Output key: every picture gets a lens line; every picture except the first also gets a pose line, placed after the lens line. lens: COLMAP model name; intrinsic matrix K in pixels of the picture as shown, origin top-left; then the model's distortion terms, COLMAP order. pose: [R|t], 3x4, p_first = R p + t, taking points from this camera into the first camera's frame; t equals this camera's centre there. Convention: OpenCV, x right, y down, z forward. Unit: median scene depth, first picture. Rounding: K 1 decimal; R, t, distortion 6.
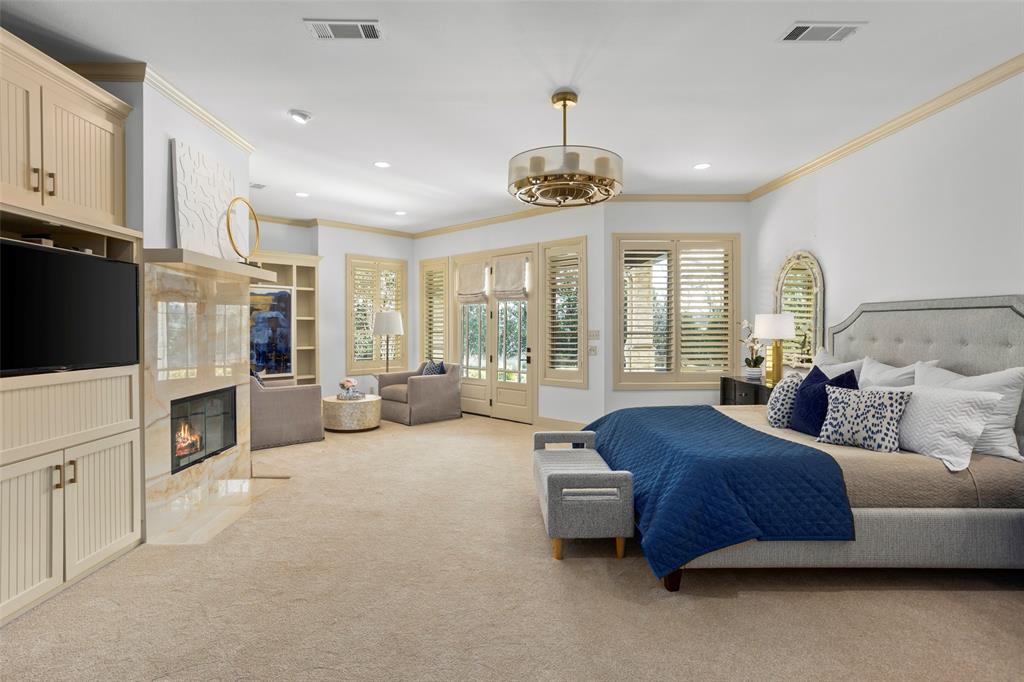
lens RADIAL K [[530.1, 0, 511.9], [0, 530.1, 324.6], [0, 0, 1]] dist [-0.002954, 0.027267]
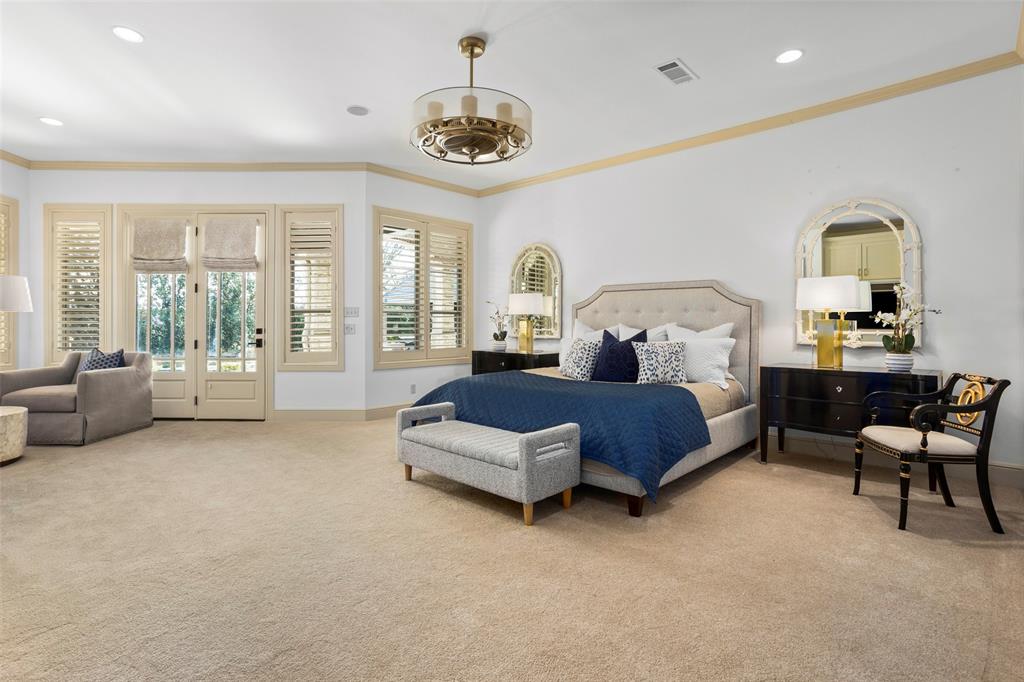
lens RADIAL K [[505.2, 0, 516.2], [0, 505.2, 320.5], [0, 0, 1]] dist [-0.002307, 0.001104]
pose [[0.704824, 0.006164, 0.709355, -0.439456], [-0.003186, 0.999980, -0.005524, 0.061836], [-0.709375, 0.001634, 0.704829, 0.289907]]
